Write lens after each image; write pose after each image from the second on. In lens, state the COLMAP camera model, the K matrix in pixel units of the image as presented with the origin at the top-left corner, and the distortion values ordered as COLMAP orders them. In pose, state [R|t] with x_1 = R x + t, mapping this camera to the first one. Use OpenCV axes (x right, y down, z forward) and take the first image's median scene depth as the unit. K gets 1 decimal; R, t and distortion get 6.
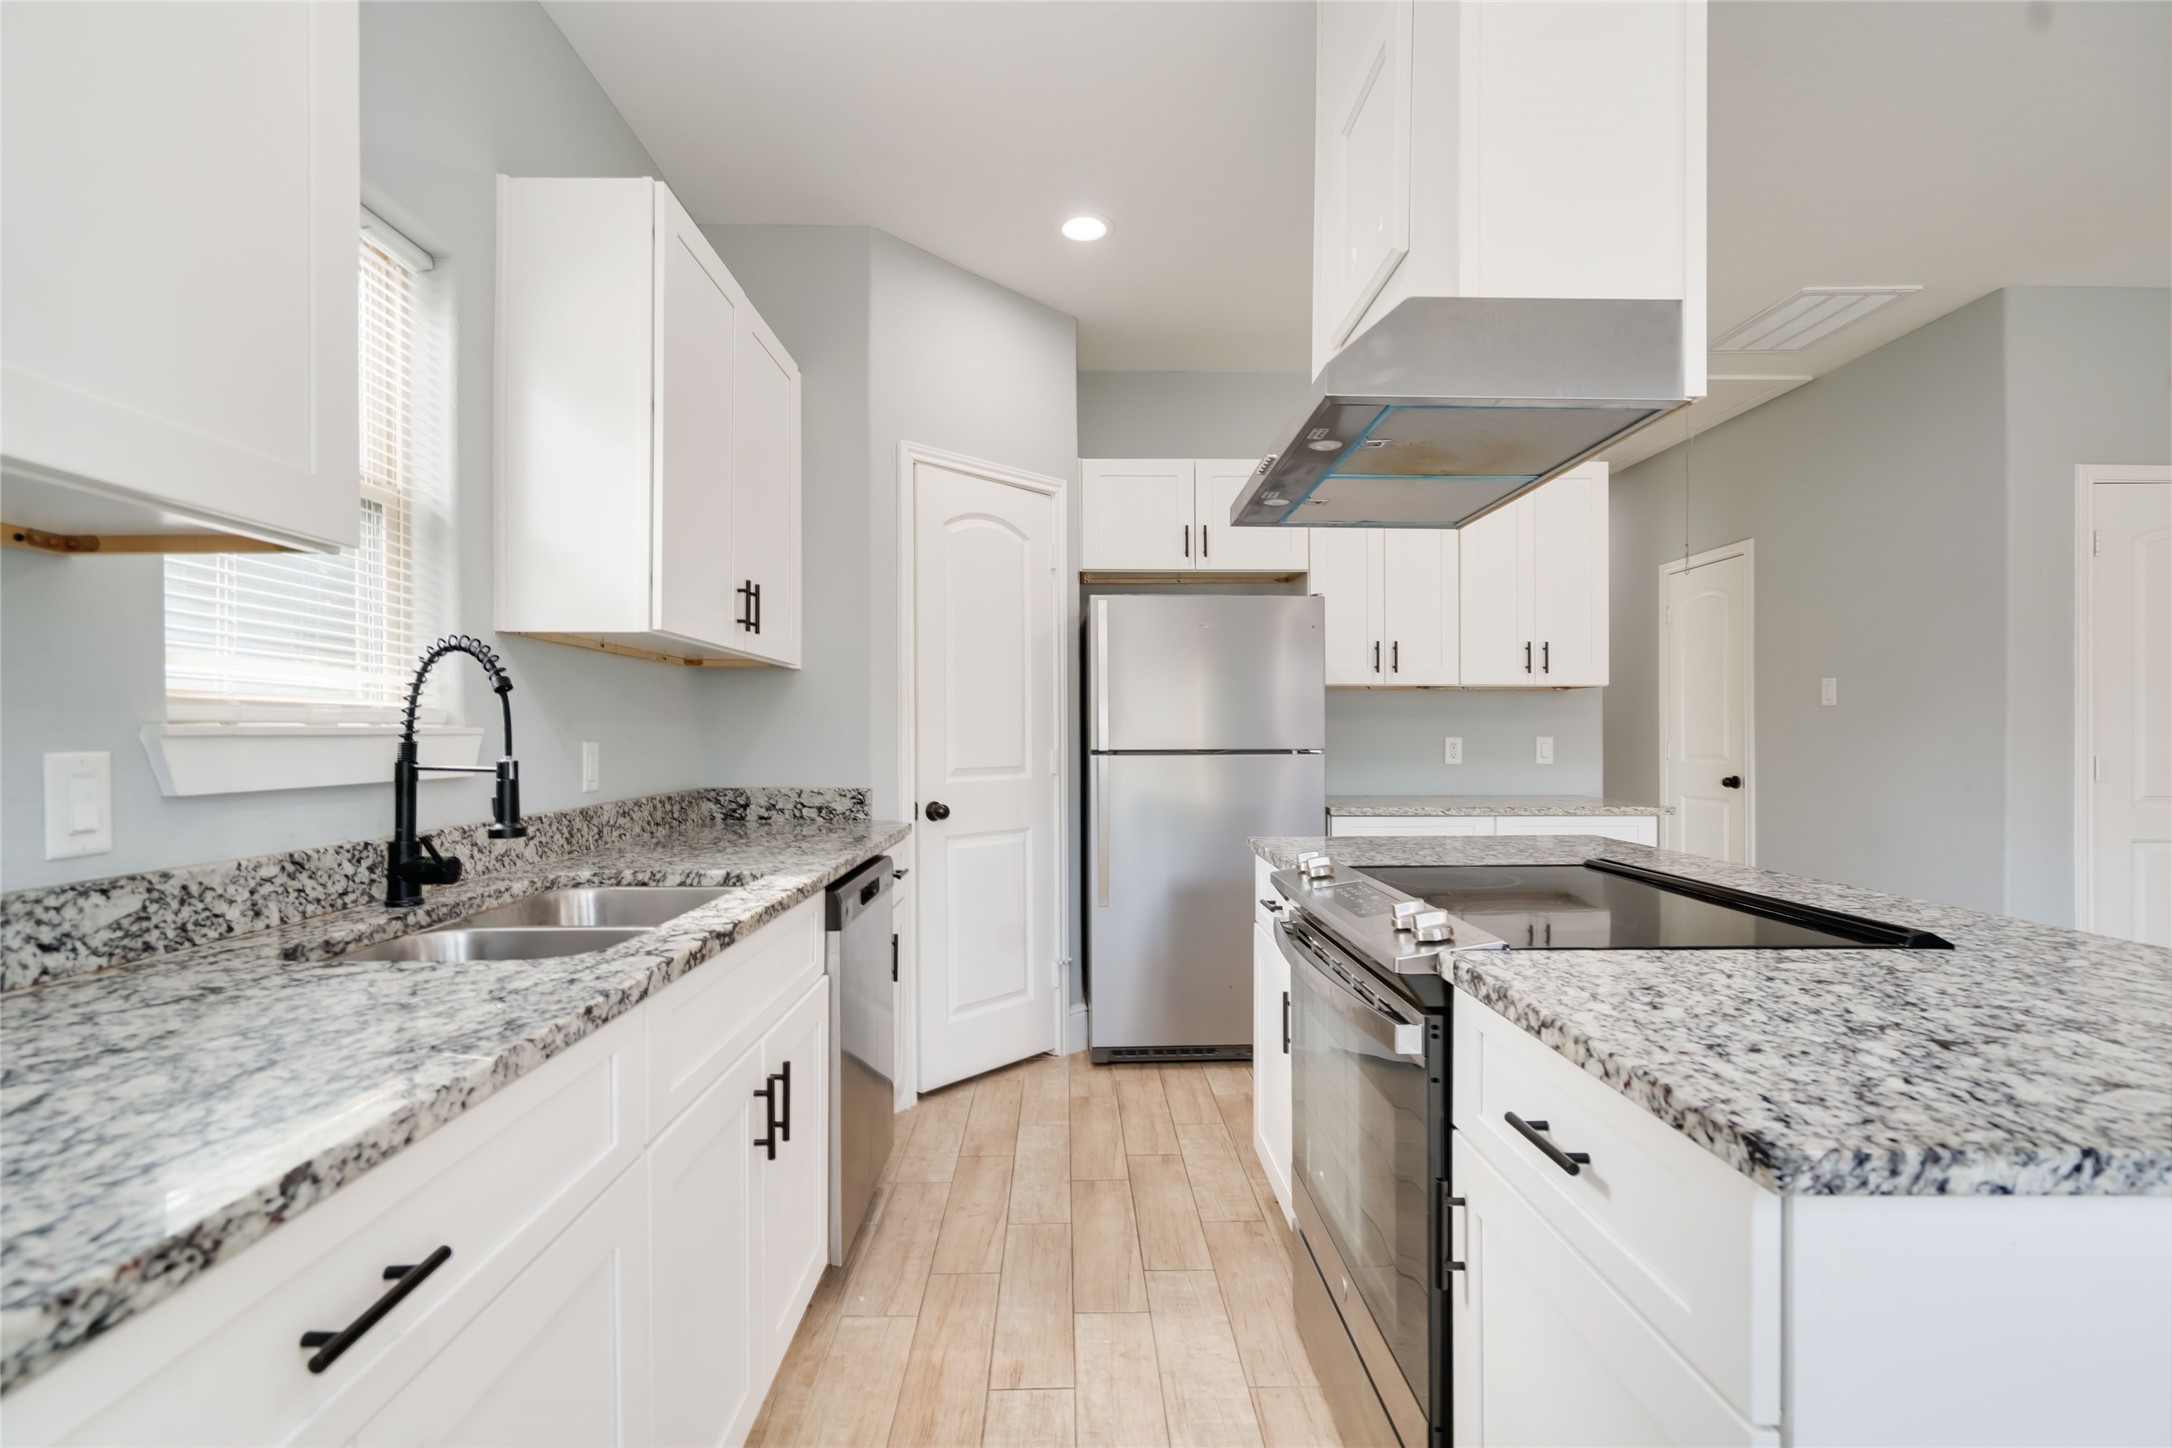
lens RADIAL K [[987.0, 0, 1075.9], [0, 987.0, 730.8], [0, 0, 1]] dist [-0.005006, 0.001392]
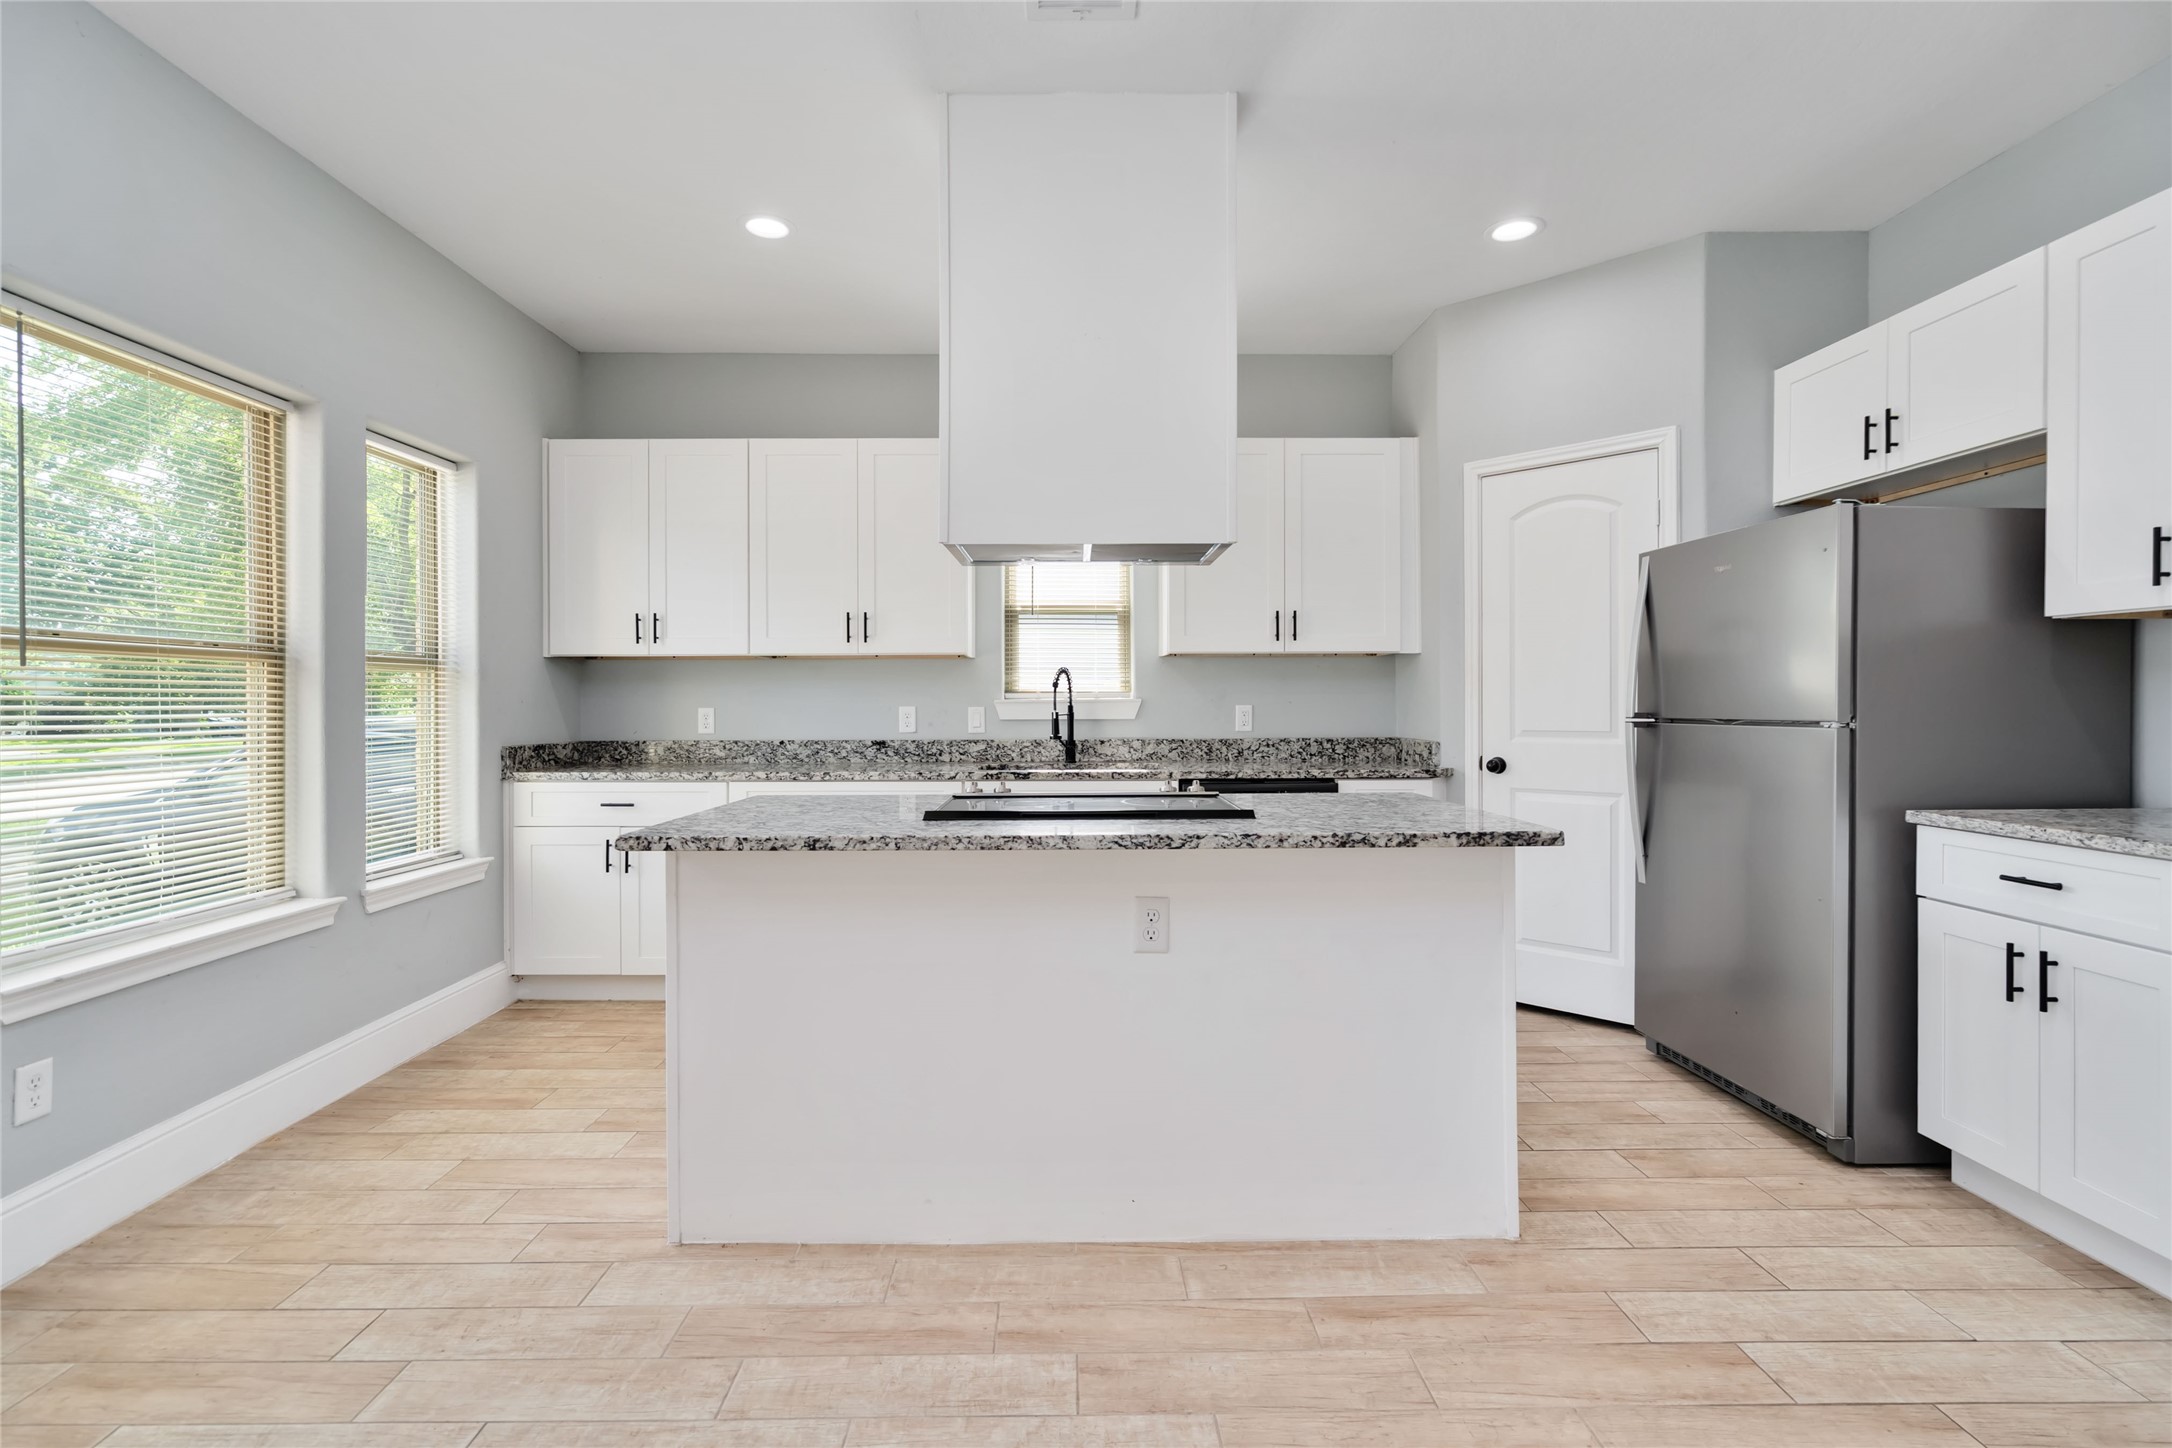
lens RADIAL K [[987.0, 0, 1068.9], [0, 987.0, 707.6], [0, 0, 1]] dist [-0.005006, 0.001392]
pose [[-0.006120, 0.006578, -0.999960, 1.719096], [0.006940, 0.999955, 0.006535, 0.000112], [0.999957, -0.006899, -0.006165, 0.810501]]
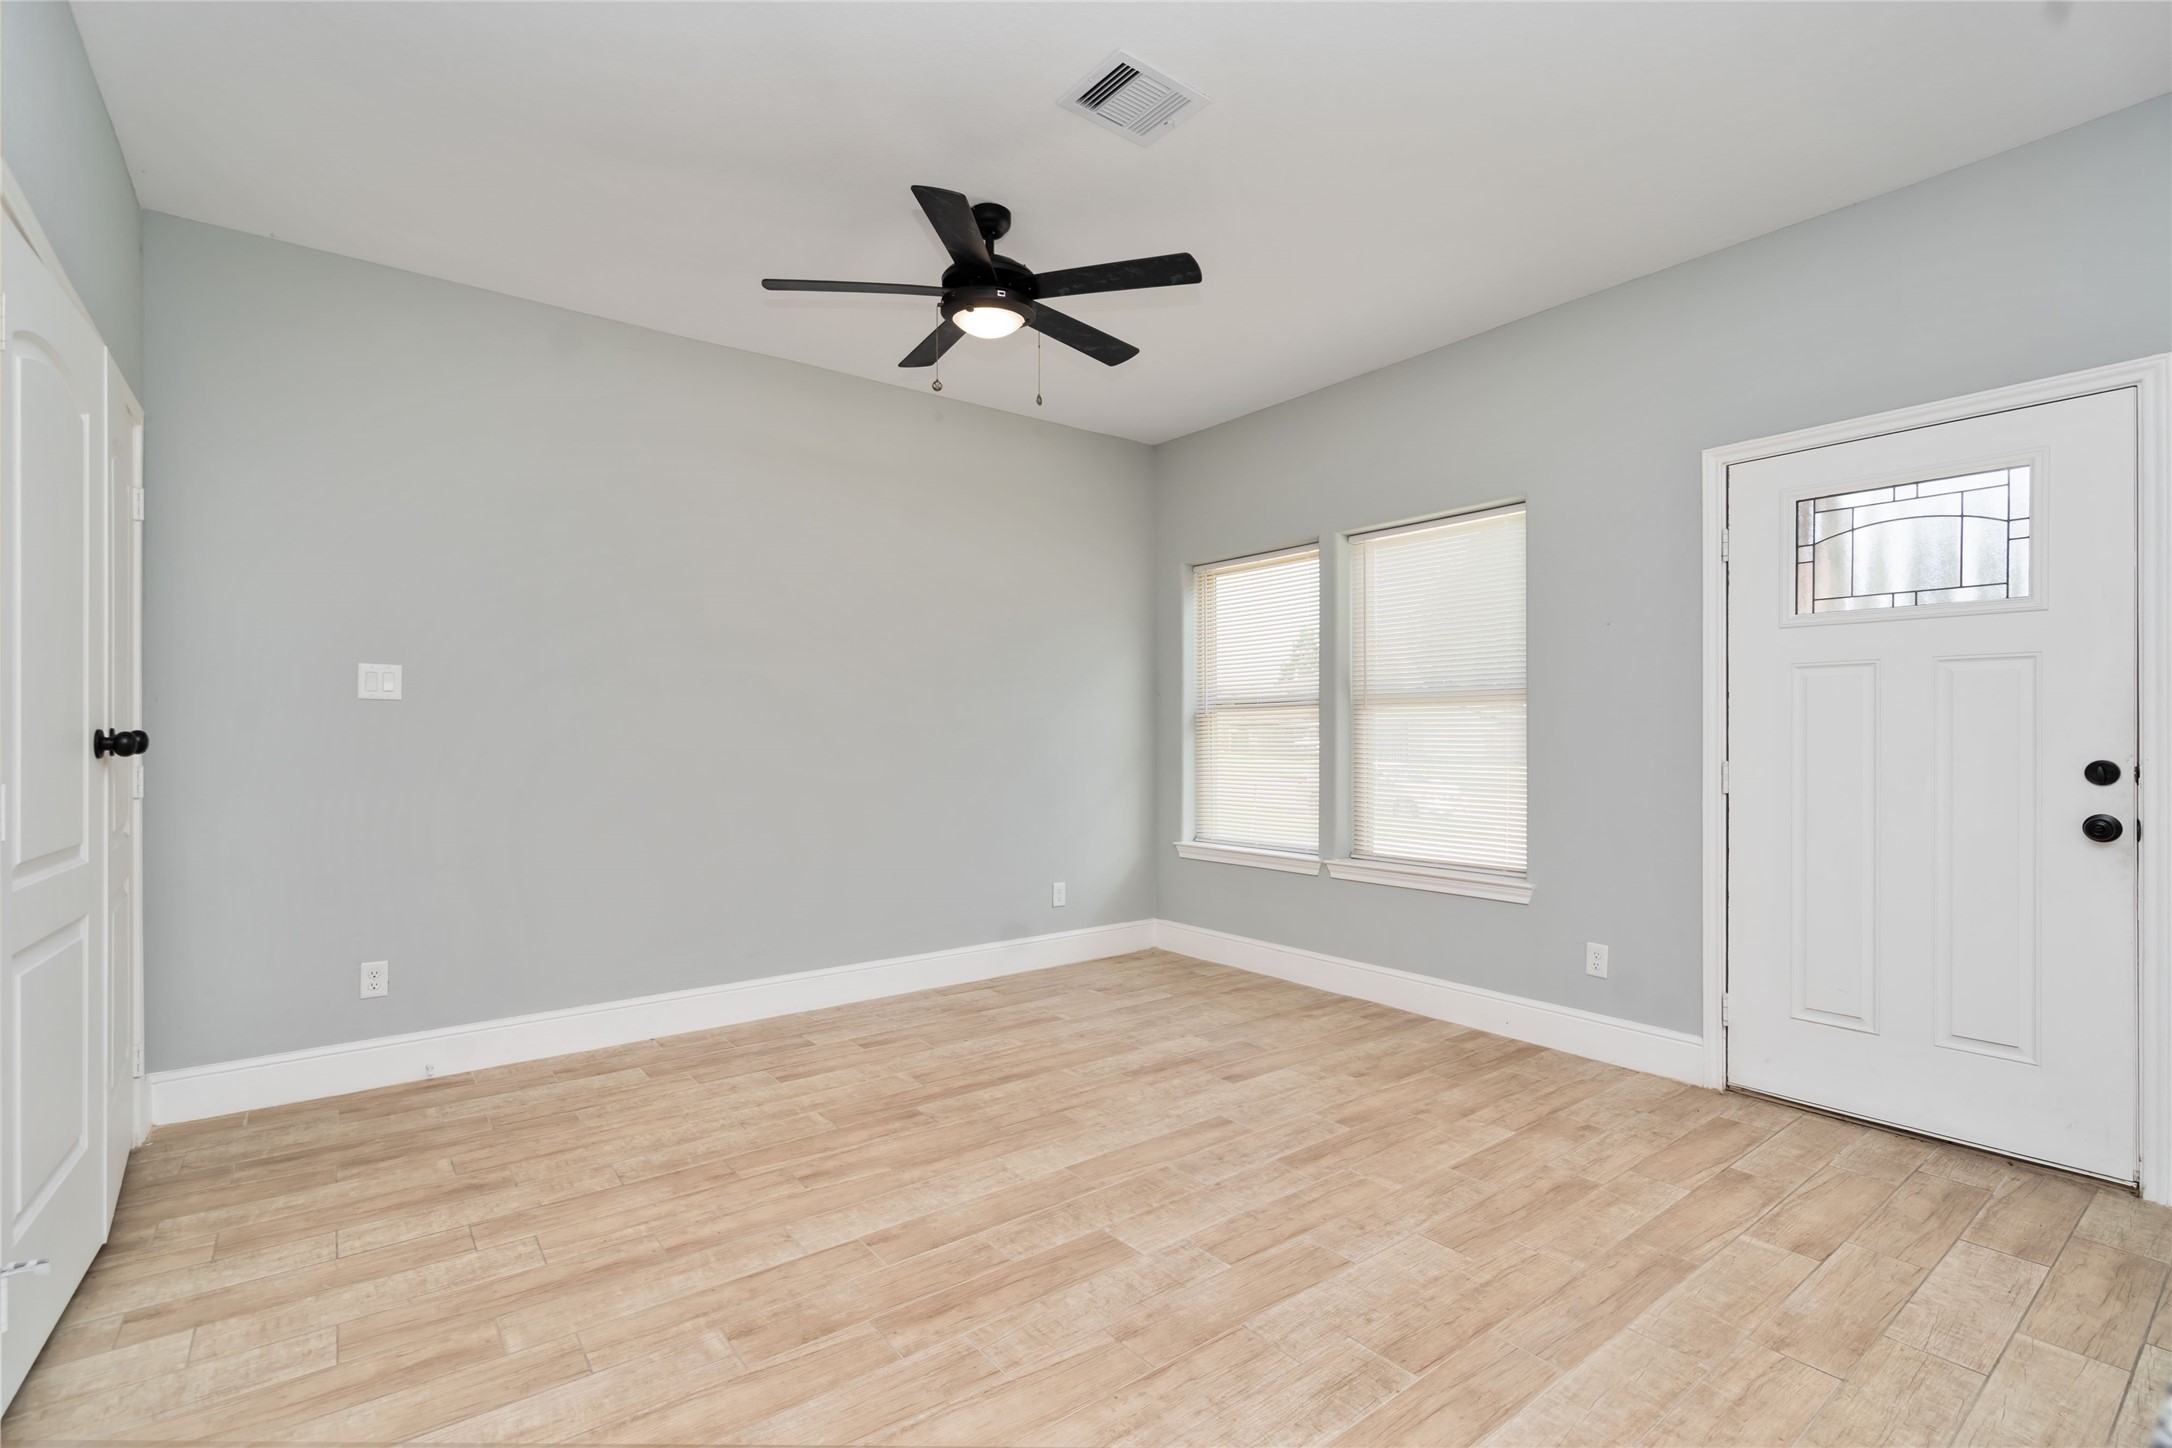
lens RADIAL K [[987.0, 0, 1073.4], [0, 987.0, 731.6], [0, 0, 1]] dist [-0.005006, 0.001392]
pose [[-0.594535, 0.001887, 0.804067, 0.658911], [0.000135, 0.999997, -0.002247, 0.003403], [-0.804070, -0.001228, -0.594534, 1.549872]]
